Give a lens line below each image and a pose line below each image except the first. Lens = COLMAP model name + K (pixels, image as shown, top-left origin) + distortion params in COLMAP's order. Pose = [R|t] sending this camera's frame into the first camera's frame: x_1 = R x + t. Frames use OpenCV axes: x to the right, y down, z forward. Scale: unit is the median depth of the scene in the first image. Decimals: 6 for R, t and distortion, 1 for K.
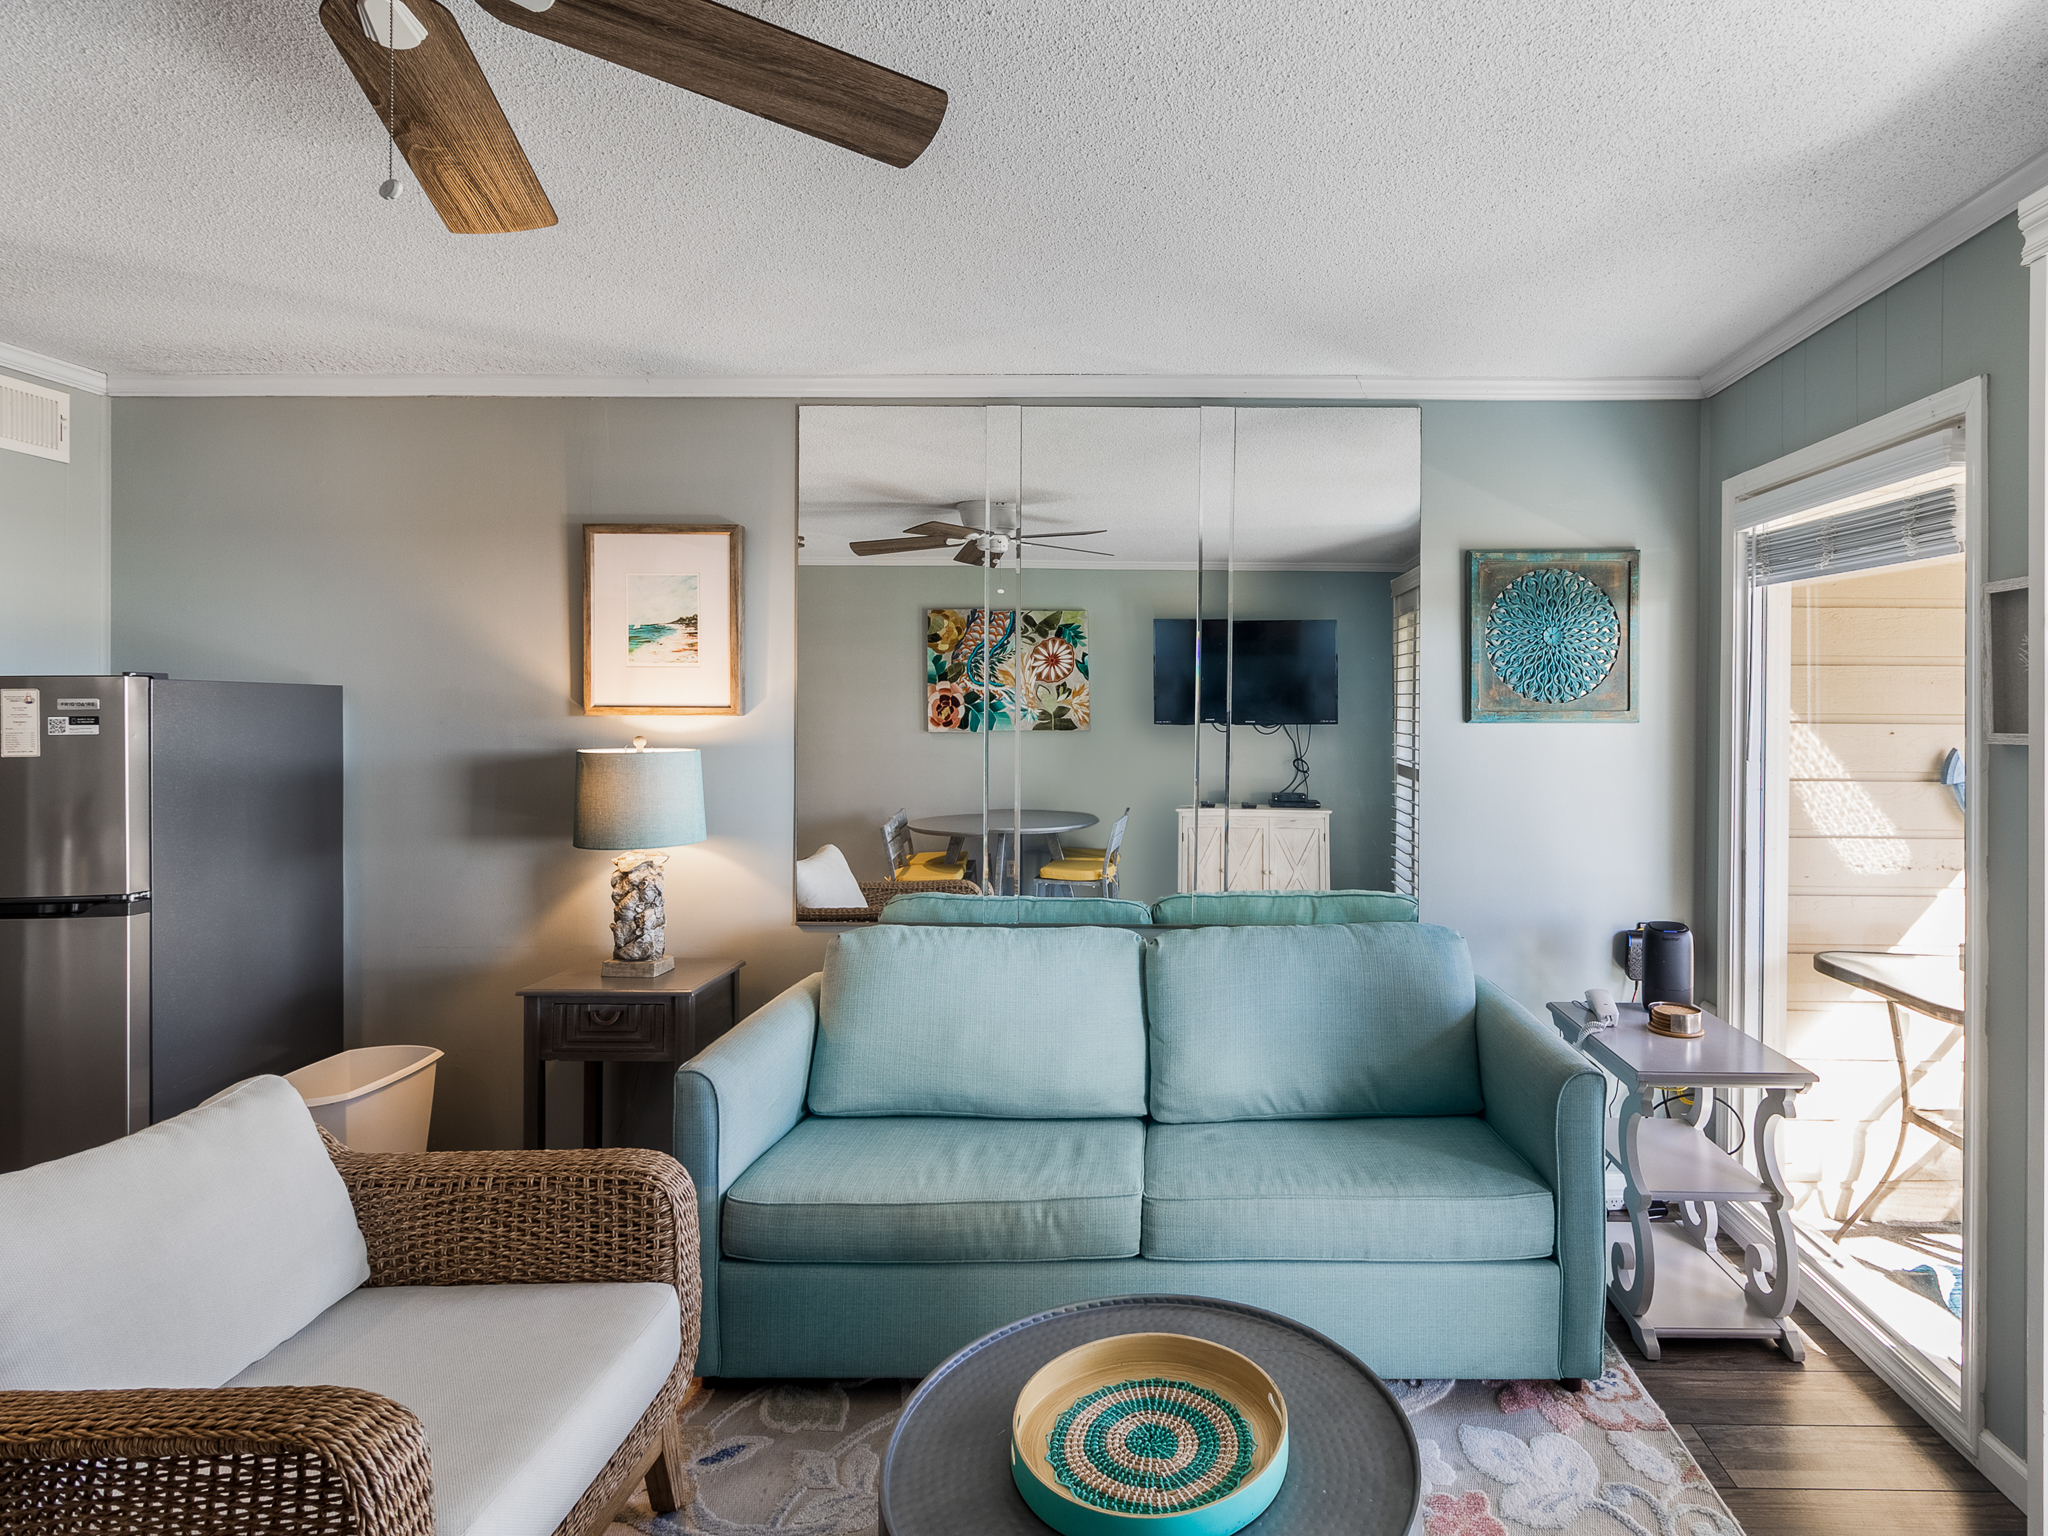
lens RADIAL K [[1092.0, 0, 1158.0], [0, 1092.0, 714.2], [0, 0, 1]] dist [-0.000020, 0.001255]
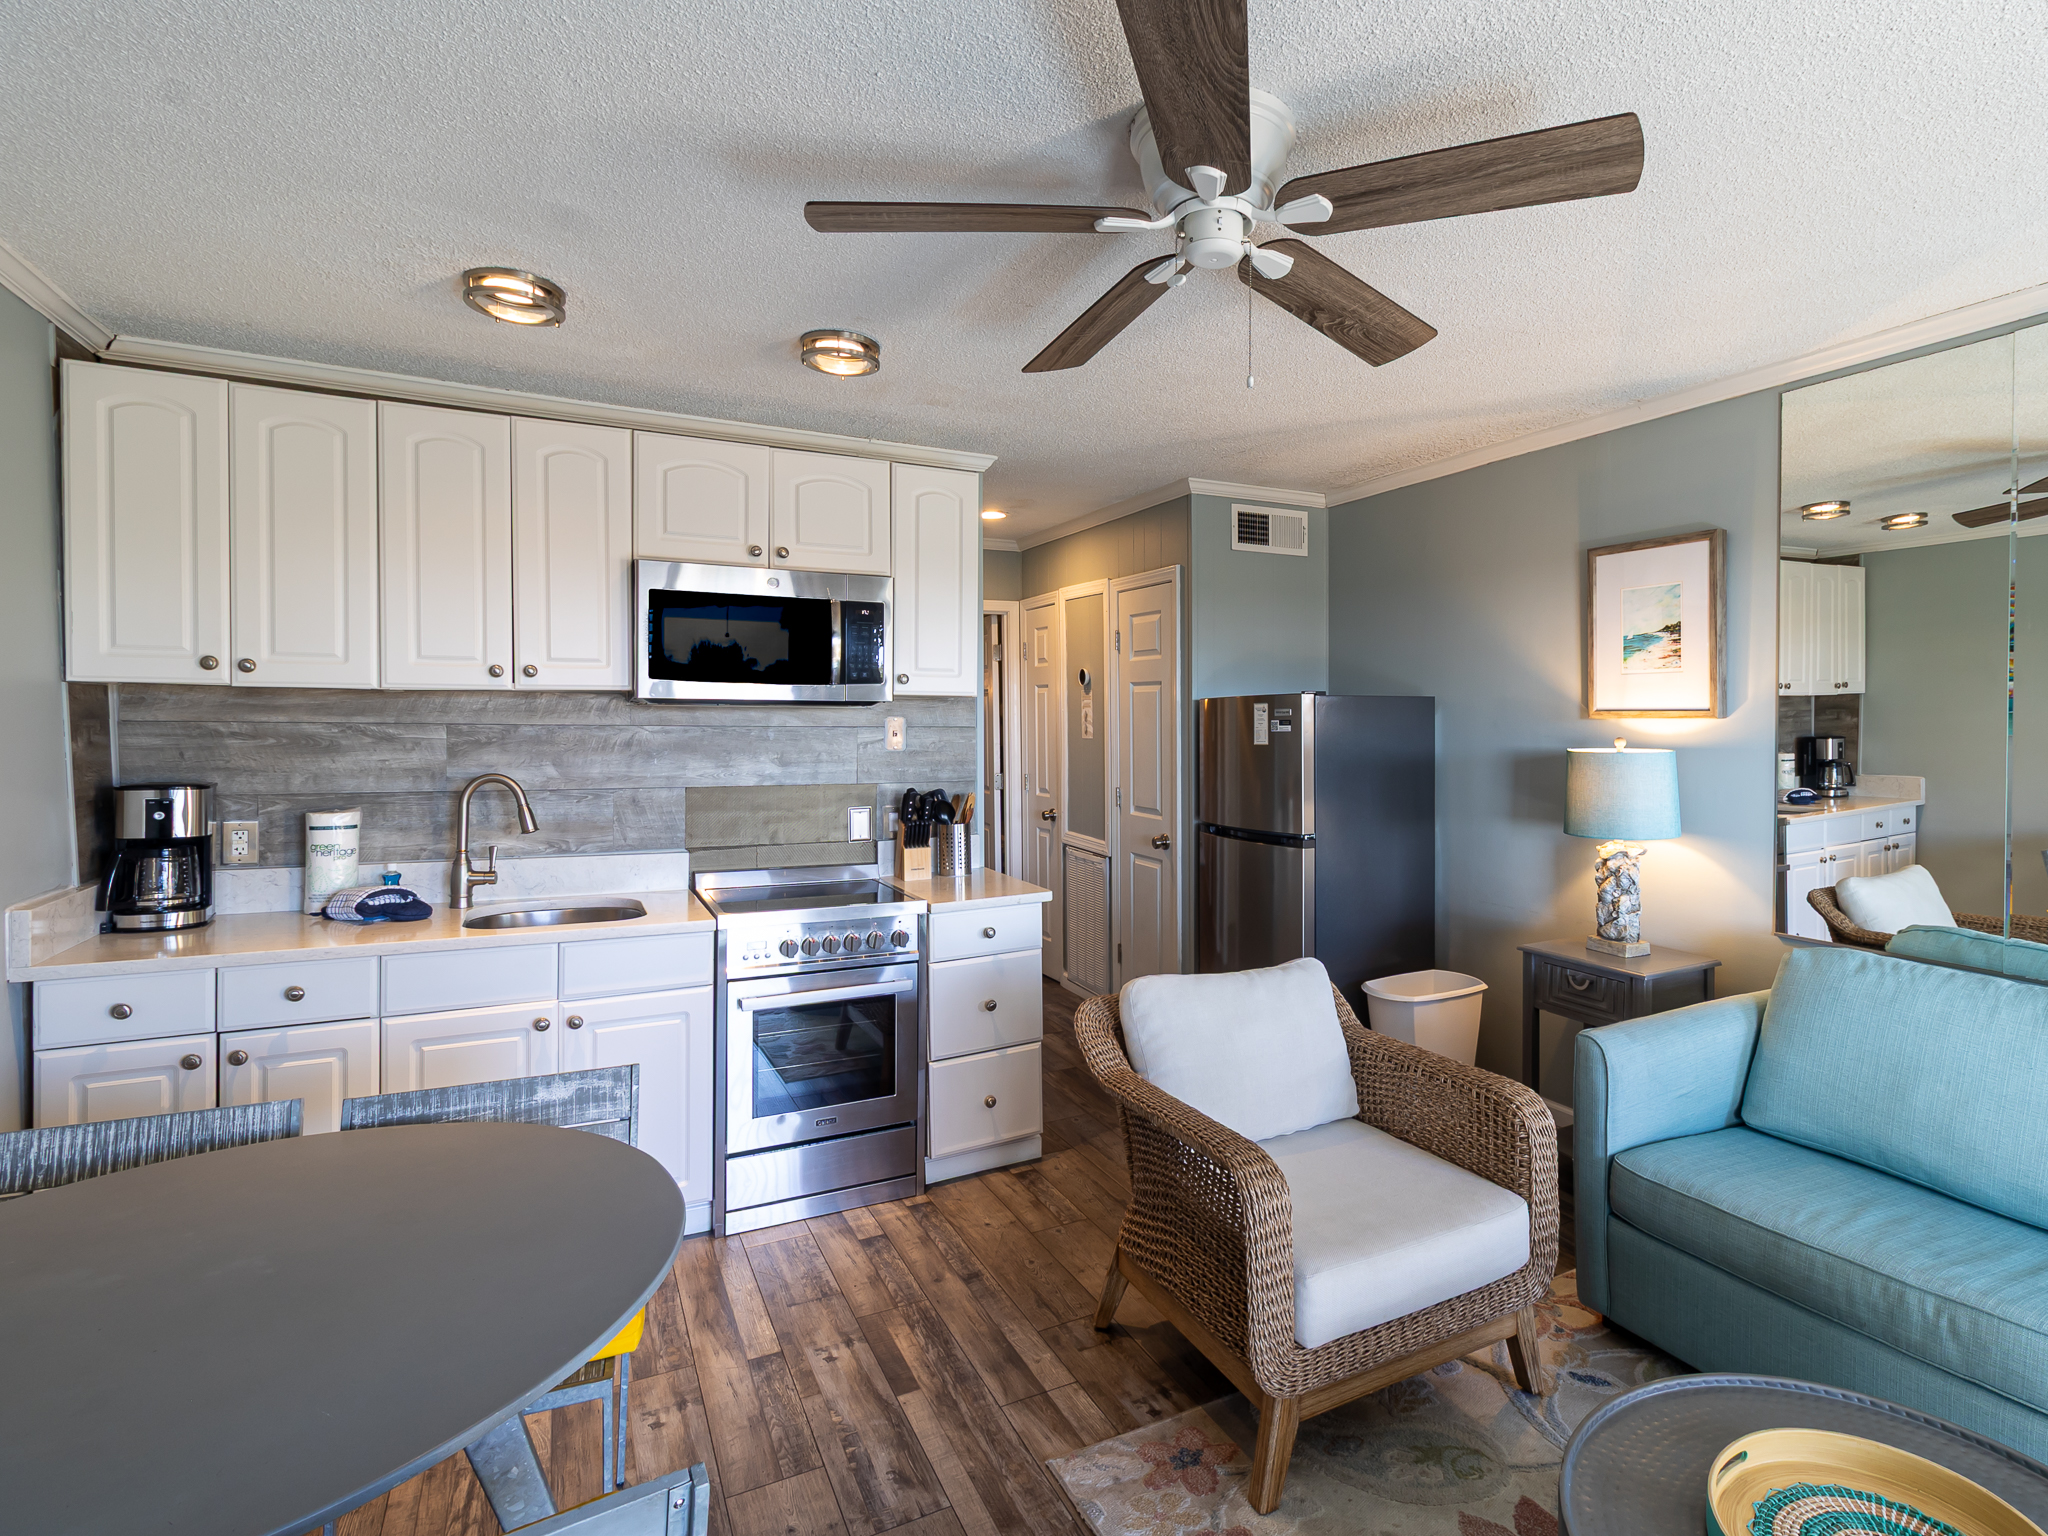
lens RADIAL K [[1091.2, 0, 1136.2], [0, 1091.2, 739.9], [0, 0, 1]] dist [0.001721, 0.000274]
pose [[0.476329, 0.015189, -0.879136, 0.274267], [0.004110, 0.999801, 0.019501, -0.000895], [0.879257, -0.012902, 0.476172, 0.051540]]
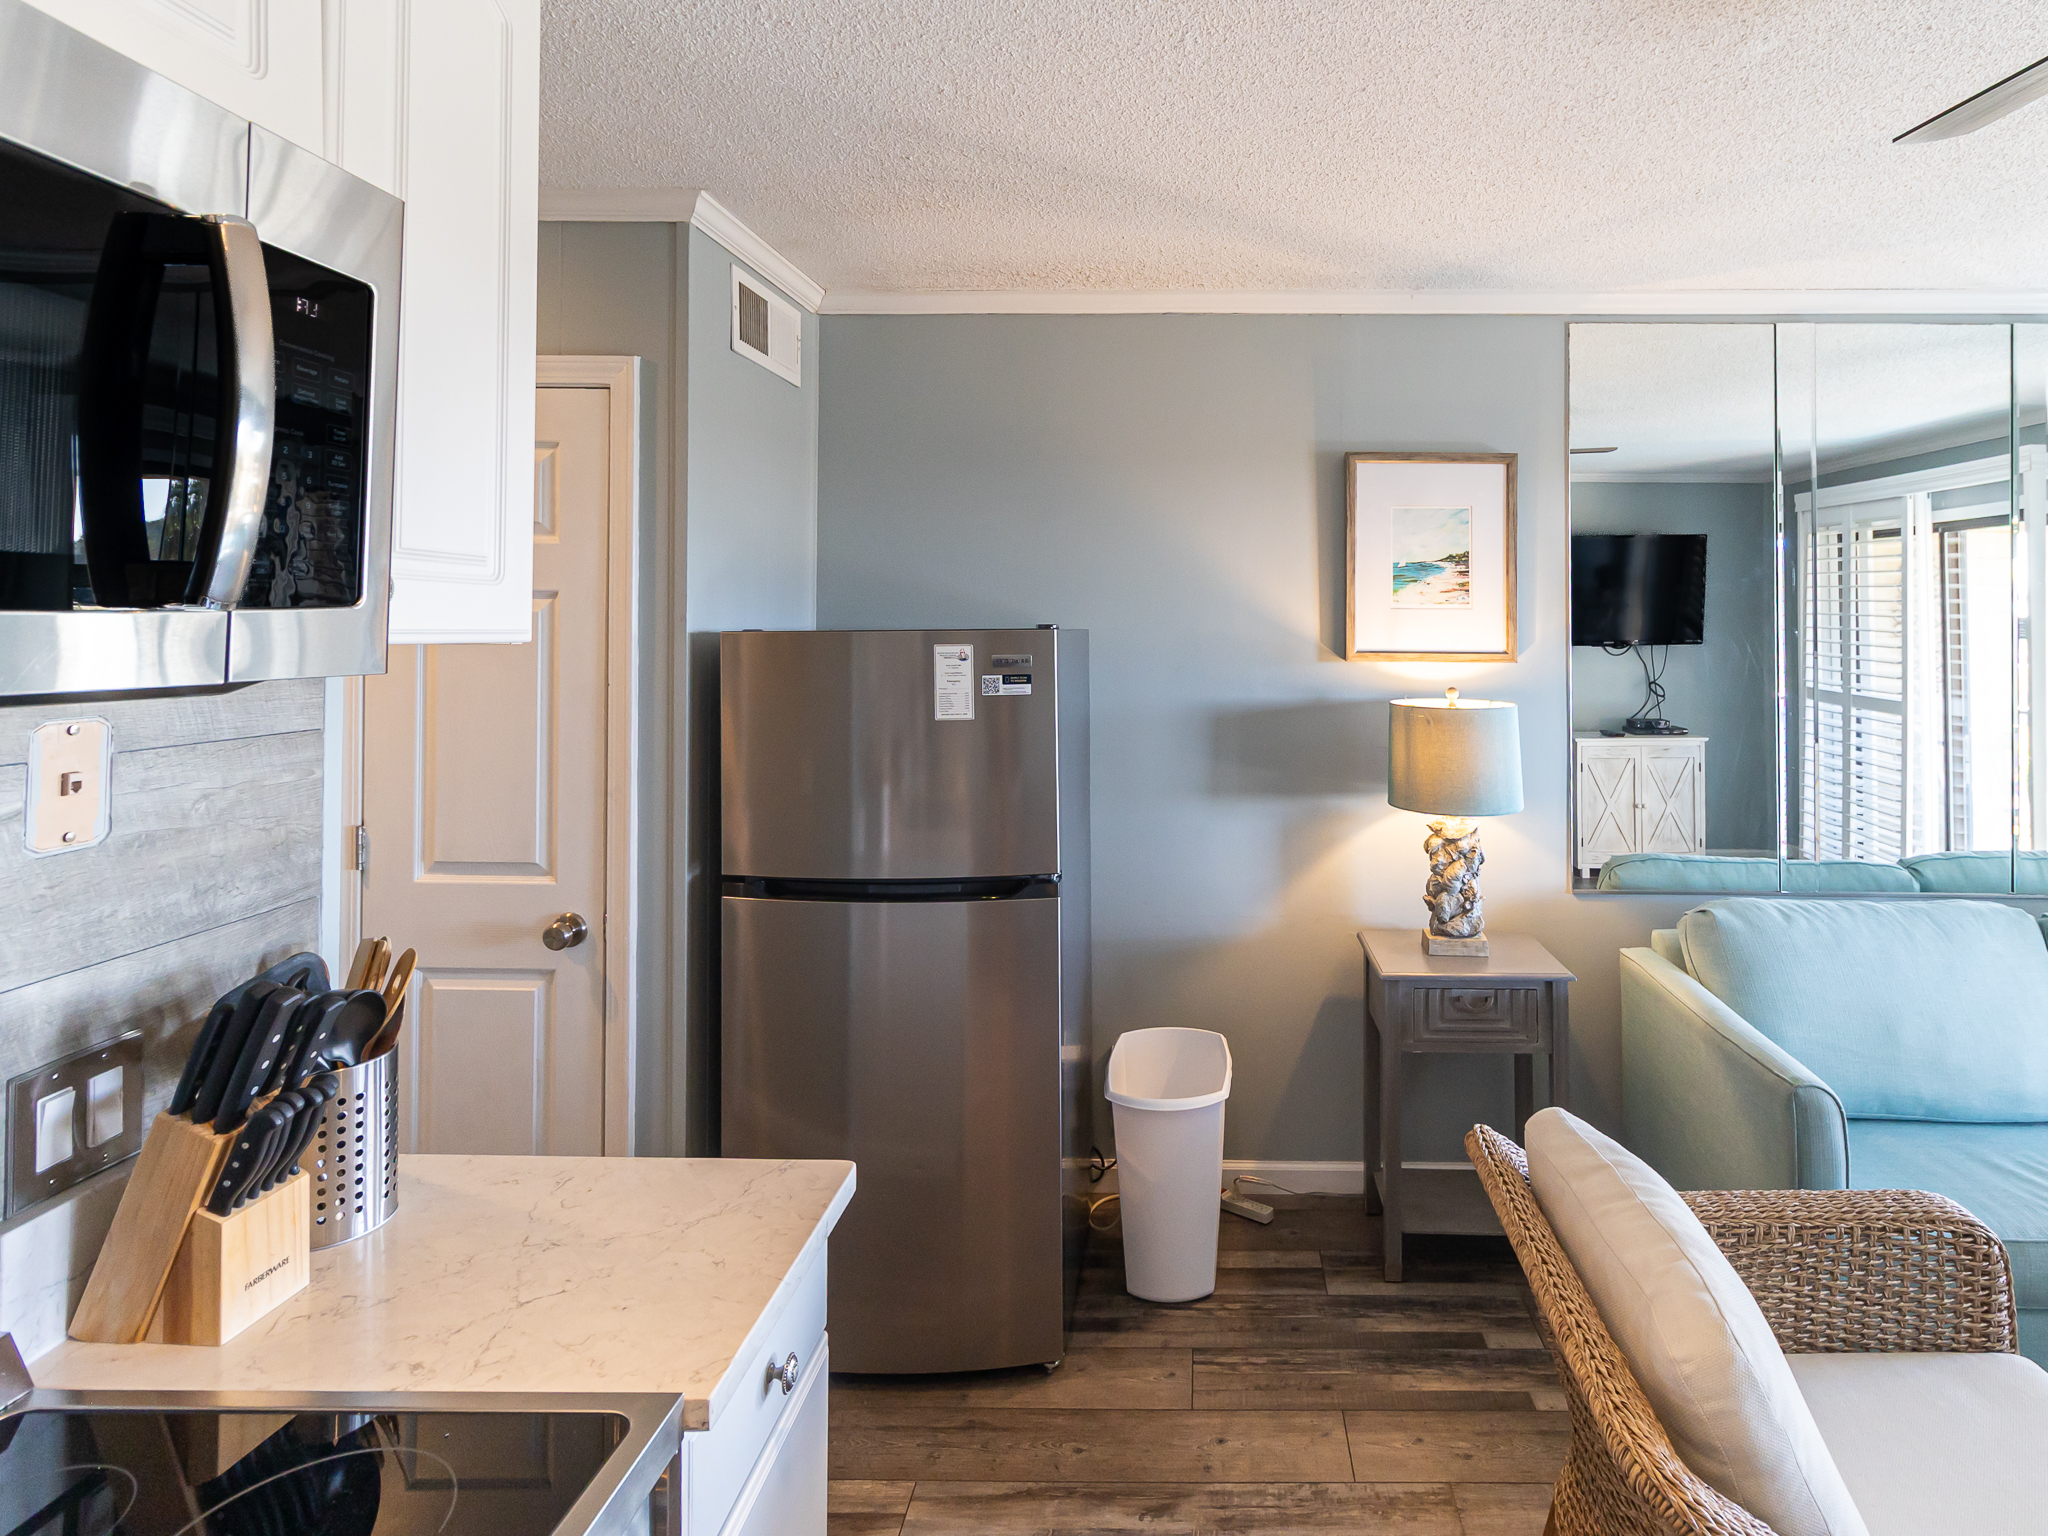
lens RADIAL K [[1118.3, 0, 1024.8], [0, 1118.3, 586.0], [0, 0, 1]] dist [0.001323, 0.000141]
pose [[0.999986, 0.002265, -0.004761, -0.874000], [-0.002358, 0.999808, -0.019429, -0.047933], [0.004716, 0.019440, 0.999800, 0.069726]]
